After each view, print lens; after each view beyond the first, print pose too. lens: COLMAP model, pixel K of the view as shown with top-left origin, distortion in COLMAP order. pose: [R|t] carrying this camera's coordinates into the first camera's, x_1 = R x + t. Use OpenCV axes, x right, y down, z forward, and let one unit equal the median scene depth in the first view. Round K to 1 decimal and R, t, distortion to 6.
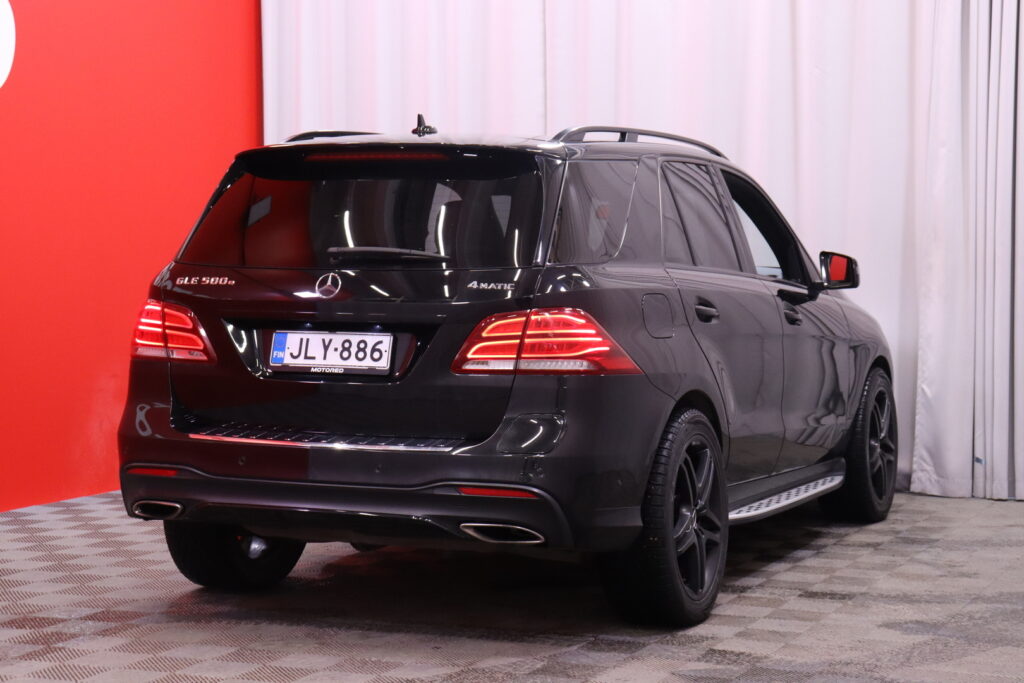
lens RADIAL K [[1908.5, 0, 506.7], [0, 1908.5, 346.0], [0, 0, 1]] dist [0.102763, 0.000000]
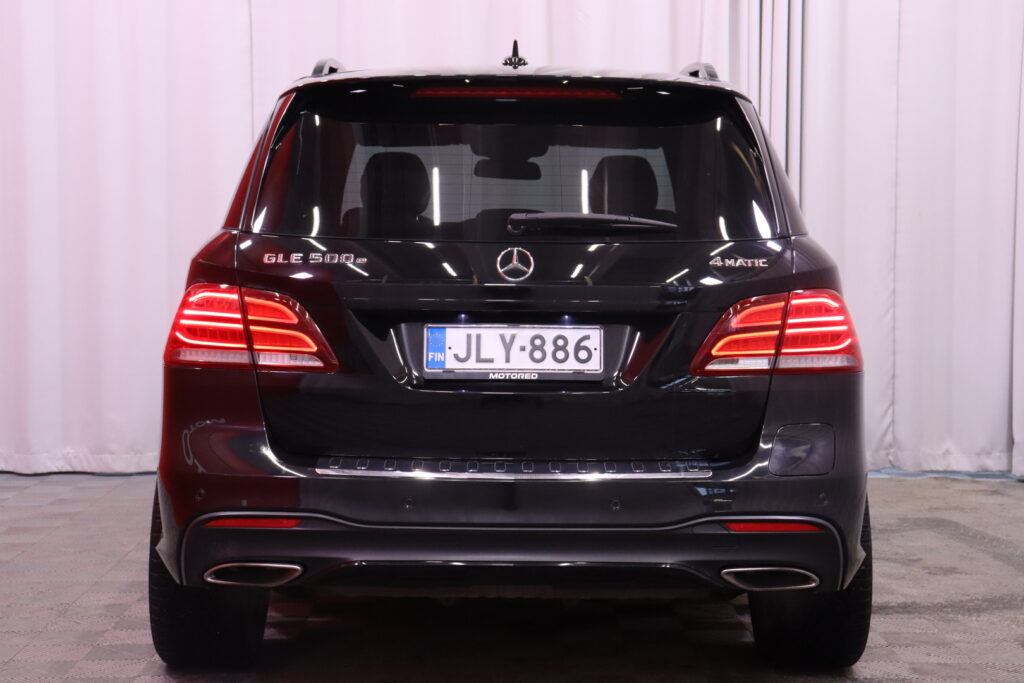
lens RADIAL K [[1908.5, 0, 518.7], [0, 1908.5, 345.3], [0, 0, 1]] dist [0.102763, 0.000000]
pose [[0.917612, -0.028368, 0.396465, -0.391763], [0.018330, 0.999409, 0.029084, -0.021471], [-0.397055, -0.019421, 0.917589, 0.309539]]
